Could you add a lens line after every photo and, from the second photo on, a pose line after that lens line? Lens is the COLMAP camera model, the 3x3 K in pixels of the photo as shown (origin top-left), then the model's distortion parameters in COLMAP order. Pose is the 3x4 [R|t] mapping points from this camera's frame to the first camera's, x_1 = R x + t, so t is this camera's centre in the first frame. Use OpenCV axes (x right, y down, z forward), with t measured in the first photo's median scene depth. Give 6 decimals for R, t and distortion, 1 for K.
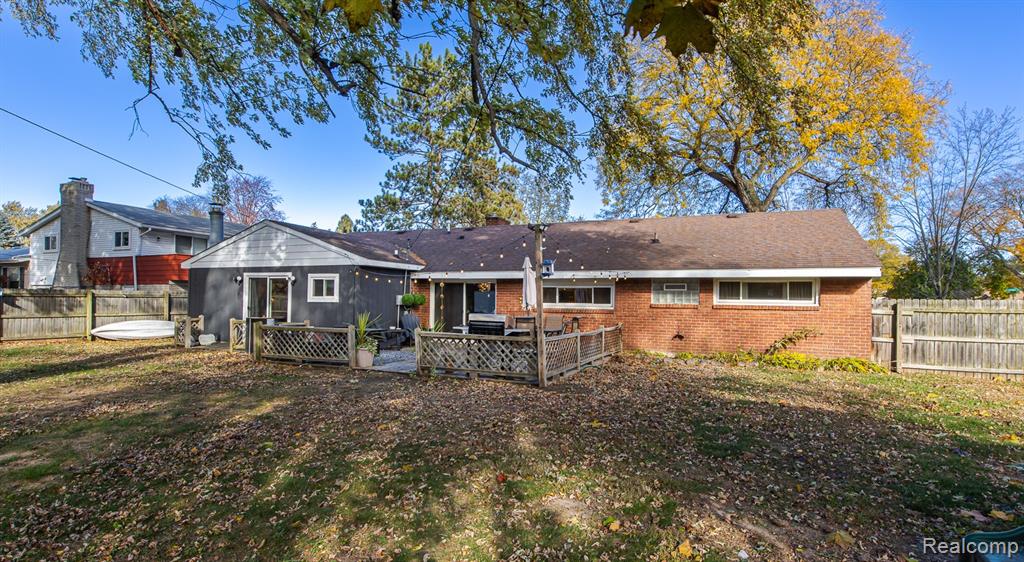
lens RADIAL K [[499.8, 0, 521.2], [0, 499.8, 295.2], [0, 0, 1]] dist [-0.005023, -0.000332]
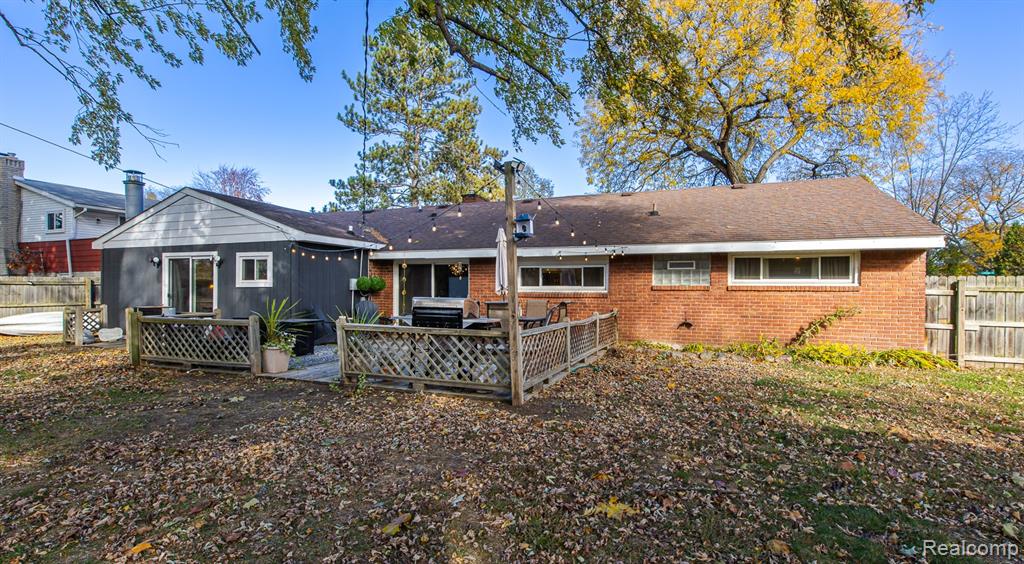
lens RADIAL K [[464.5, 0, 529.5], [0, 464.5, 293.0], [0, 0, 1]] dist [-0.000969, -0.000204]
pose [[0.998973, -0.008537, 0.044495, 0.019390], [0.007703, 0.999792, 0.018892, 0.013152], [-0.044647, -0.018530, 0.998831, 0.228612]]
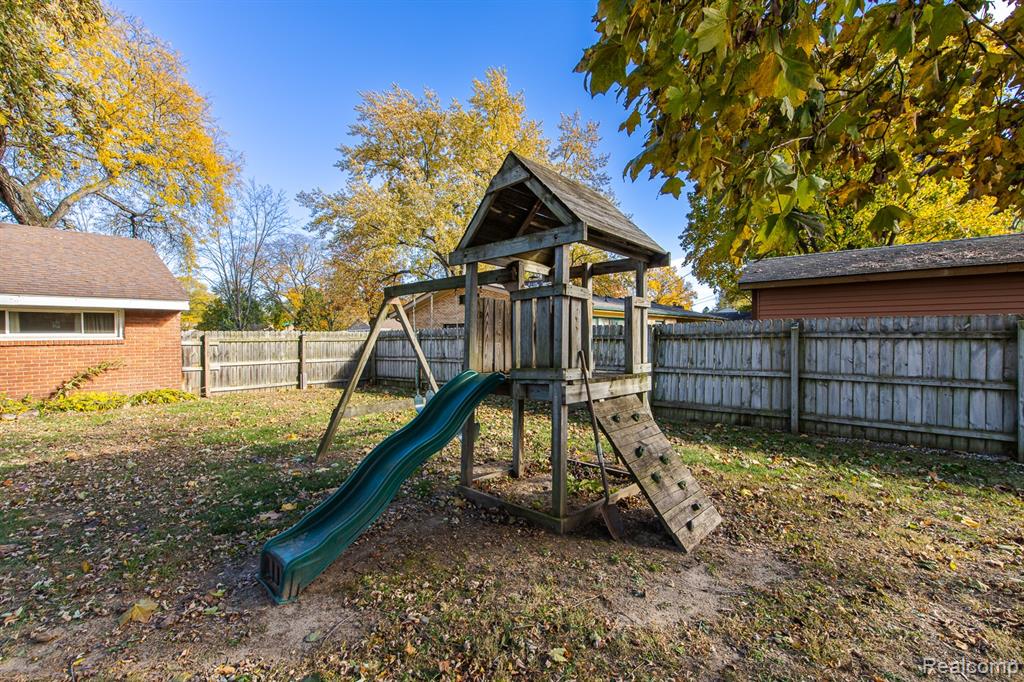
lens RADIAL K [[442.3, 0, 512.0], [0, 442.3, 341.0], [0, 0, 1]] dist [0.001106, 0.000097]
pose [[0.315180, -0.030962, 0.948527, 0.031381], [0.002983, 0.999495, 0.031635, 0.000799], [-0.949027, -0.007141, 0.315113, 0.036395]]
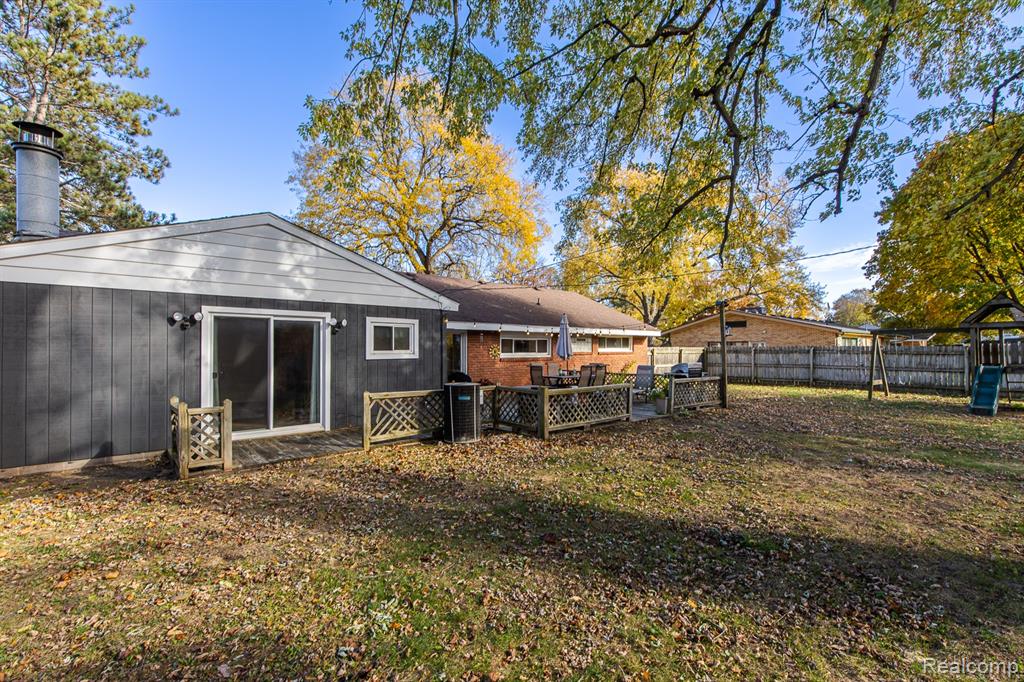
lens RADIAL K [[456.6, 0, 493.8], [0, 456.6, 352.3], [0, 0, 1]] dist [-0.001574, -0.000372]
pose [[0.467701, -0.020176, 0.883656, -0.929069], [-0.005712, 0.999650, 0.025848, -0.013283], [-0.883868, -0.017137, 0.467422, 0.590476]]
